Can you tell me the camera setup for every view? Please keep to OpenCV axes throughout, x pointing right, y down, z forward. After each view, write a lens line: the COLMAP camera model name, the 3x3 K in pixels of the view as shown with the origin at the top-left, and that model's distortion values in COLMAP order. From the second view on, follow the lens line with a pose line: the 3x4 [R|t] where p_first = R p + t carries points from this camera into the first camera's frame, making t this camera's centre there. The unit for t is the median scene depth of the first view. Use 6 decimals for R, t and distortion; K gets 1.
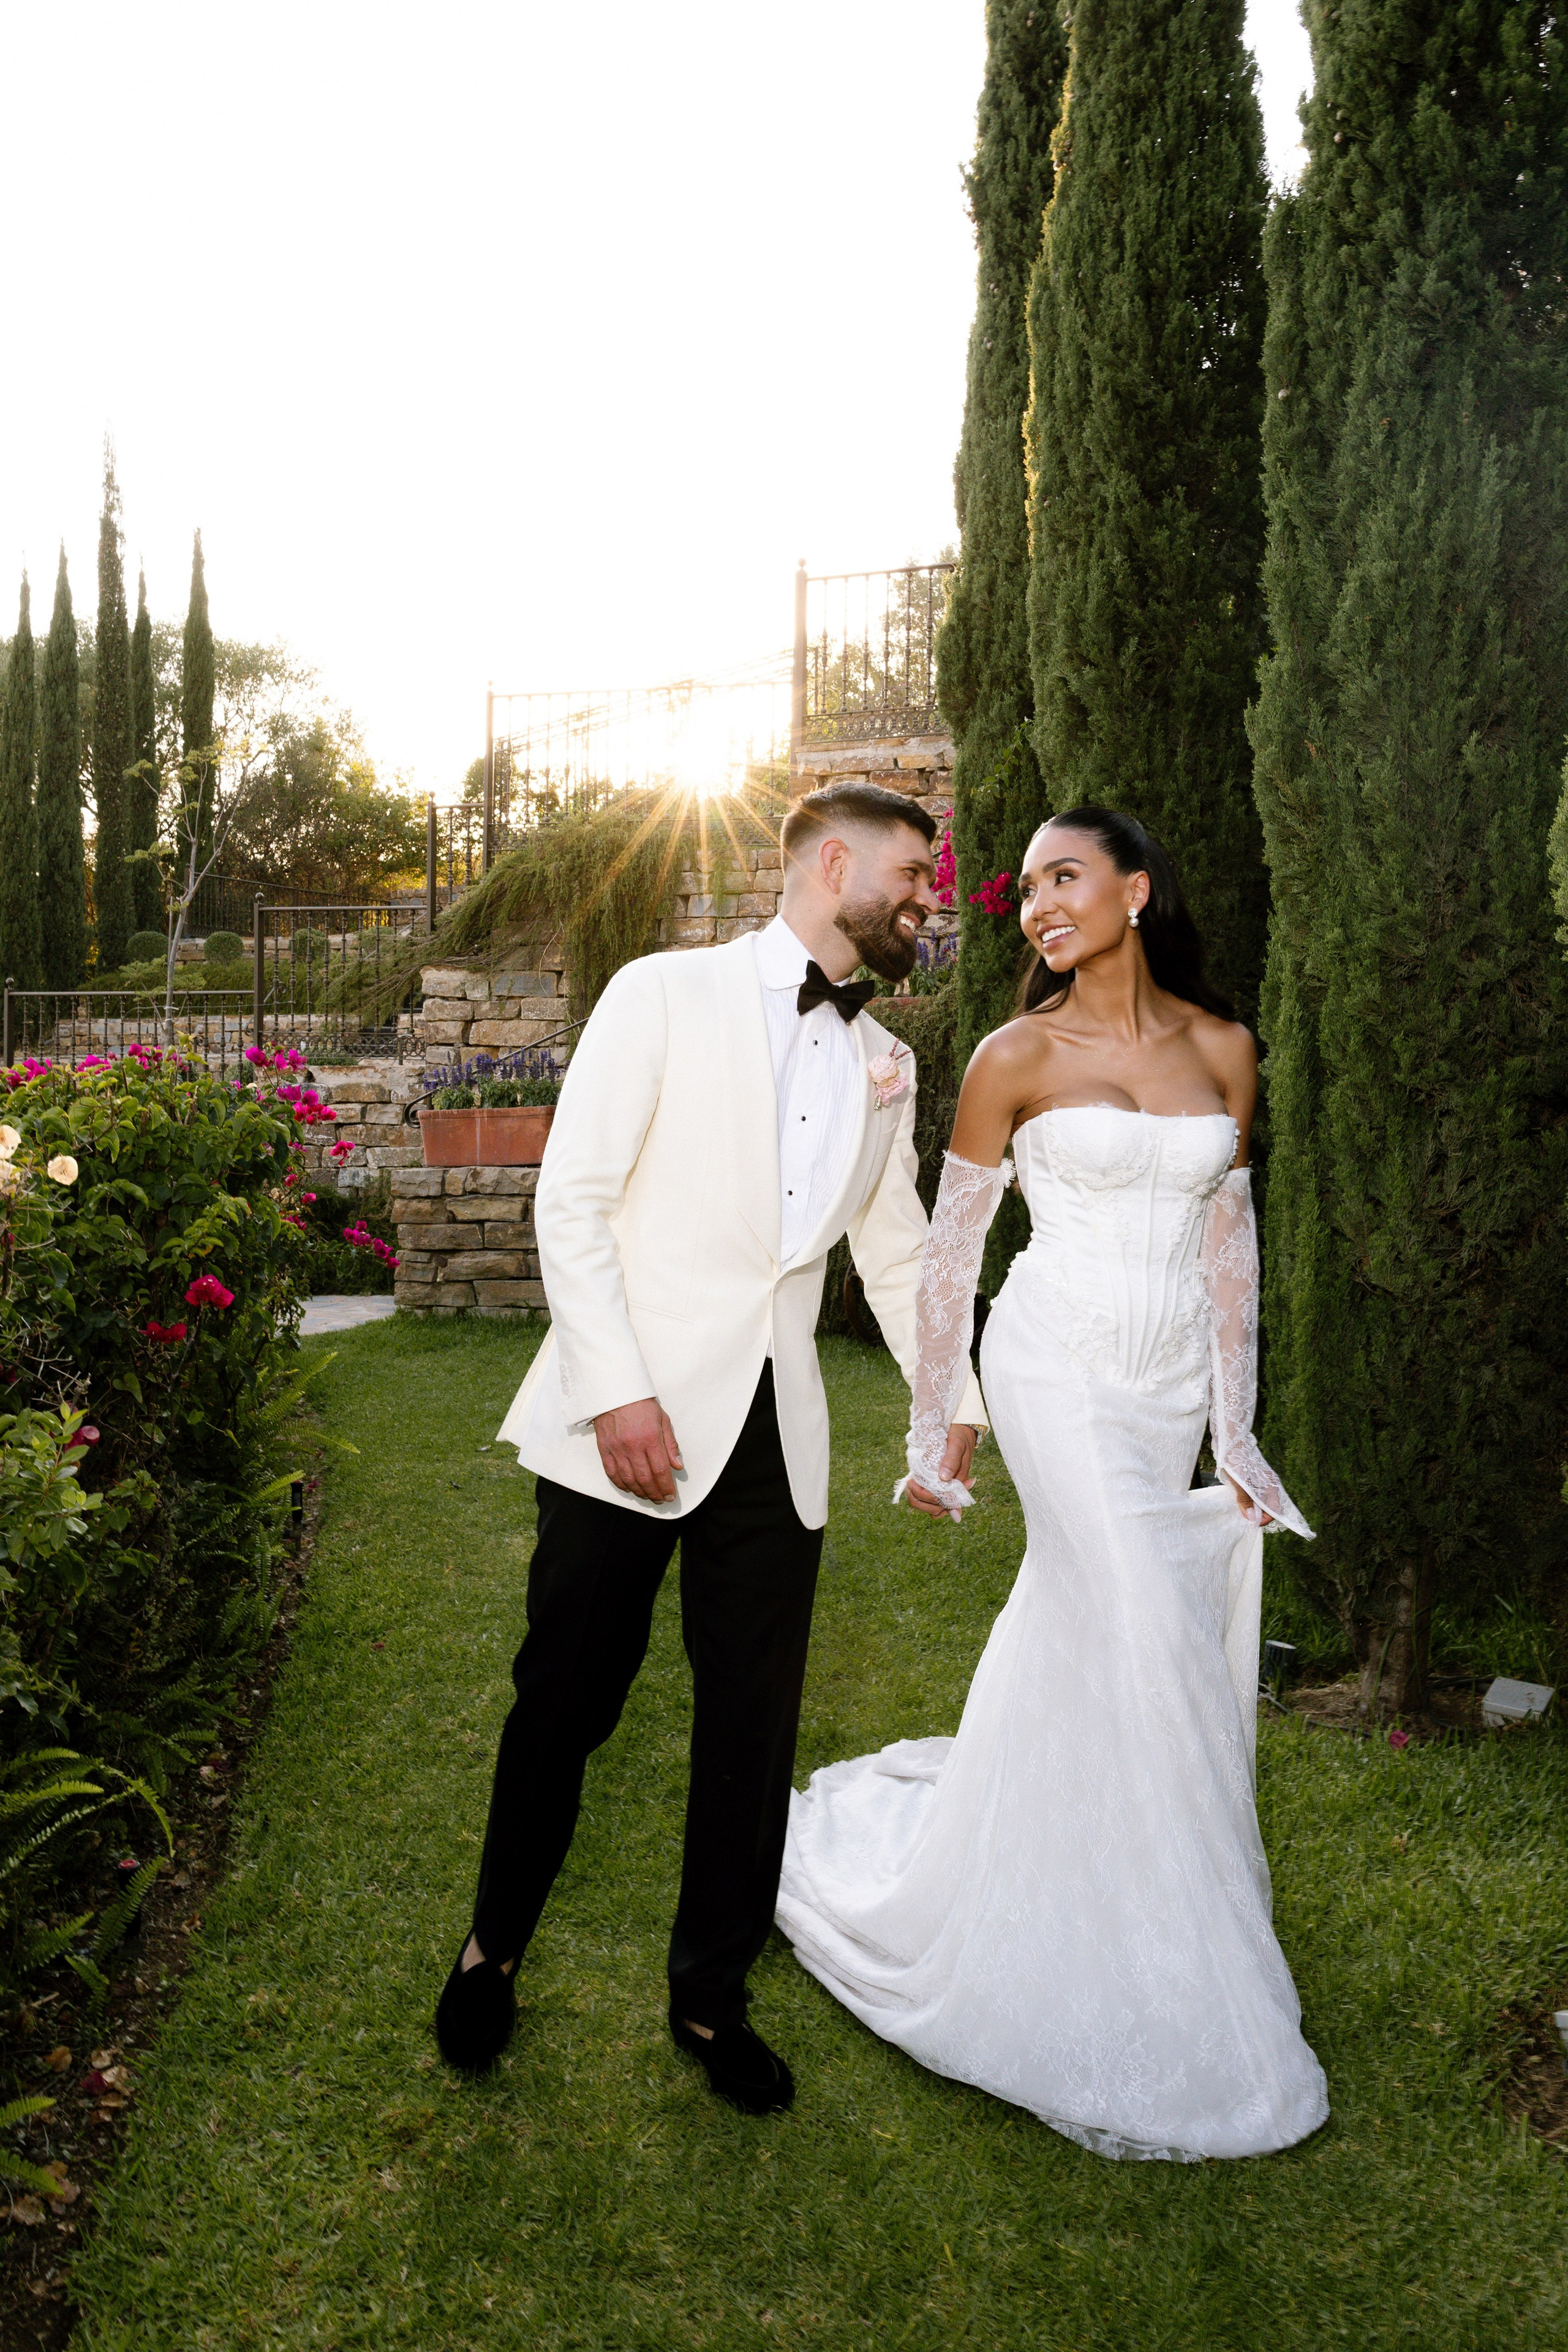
lens RADIAL K [[2087.7, 0, 784.0], [0, 2087.7, 1176.0], [0, 0, 1]] dist [-0.039455, 0.022380]
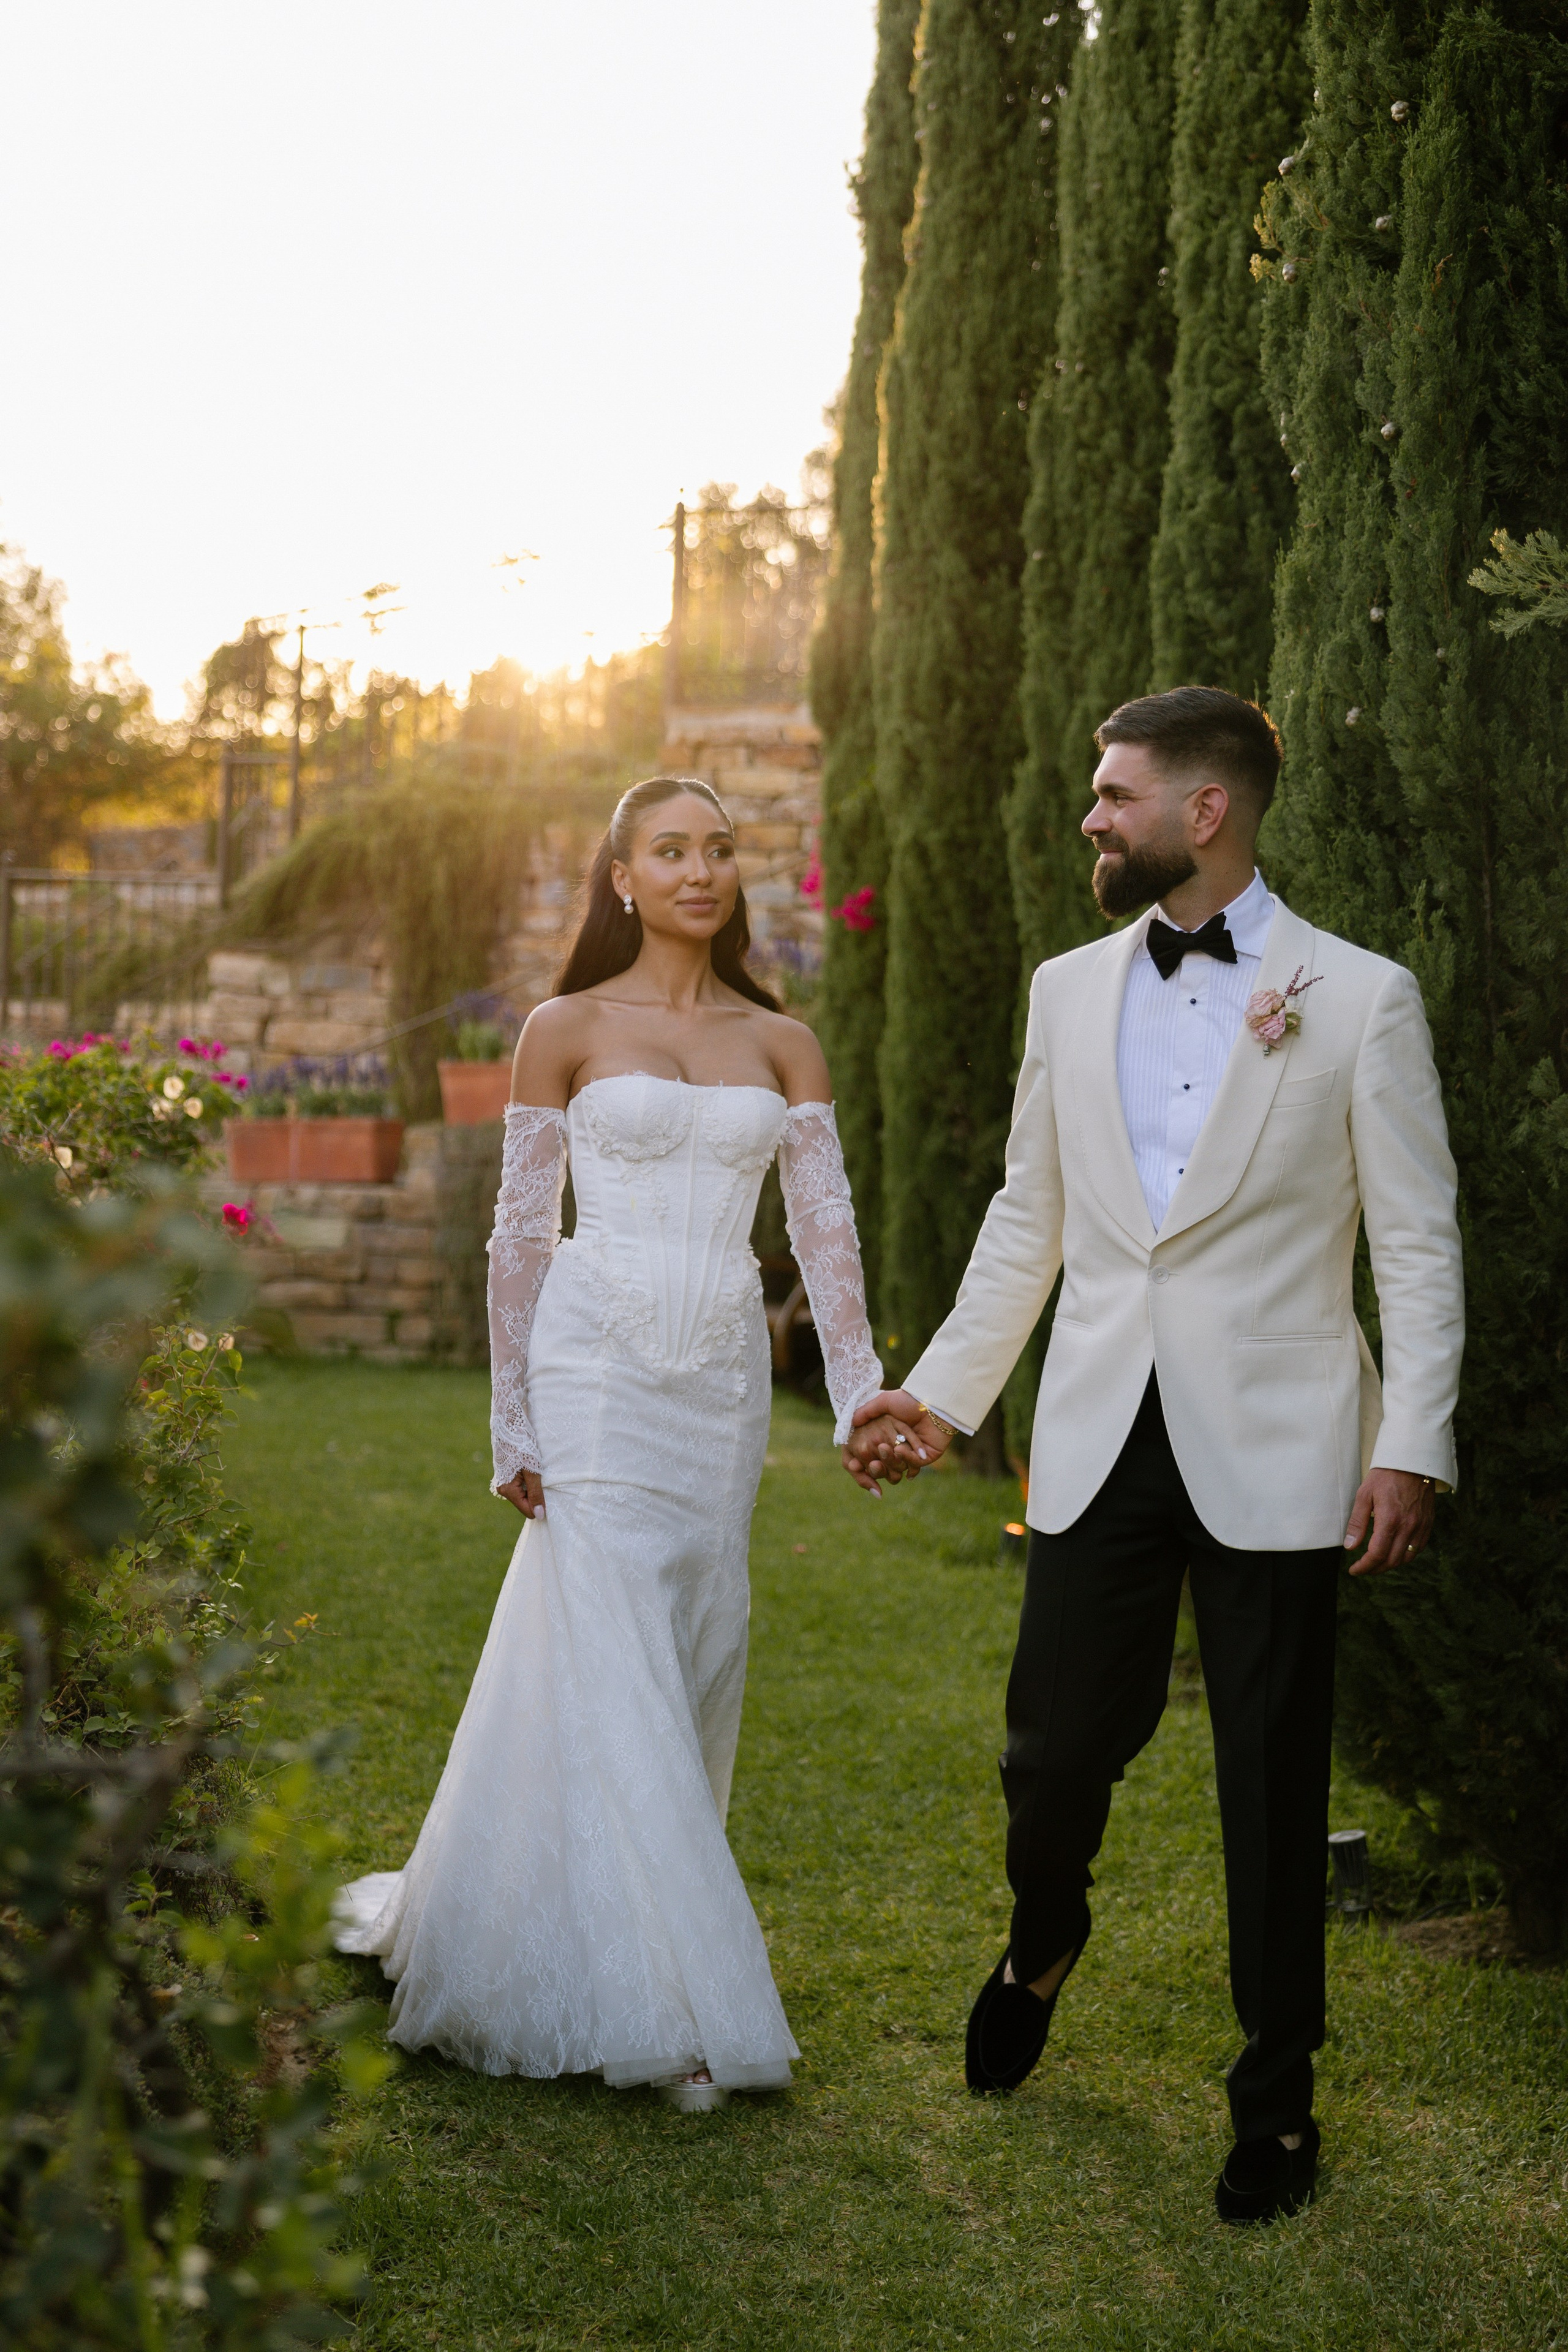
lens RADIAL K [[3350.6, 0, 784.0], [0, 3350.6, 1176.0], [0, 0, 1]] dist [0.019786, -0.018022]
pose [[0.998827, 0.027234, 0.040032, 0.006037], [-0.025993, 0.999175, -0.031205, 0.044634], [-0.040849, 0.030127, 0.998711, -0.618866]]
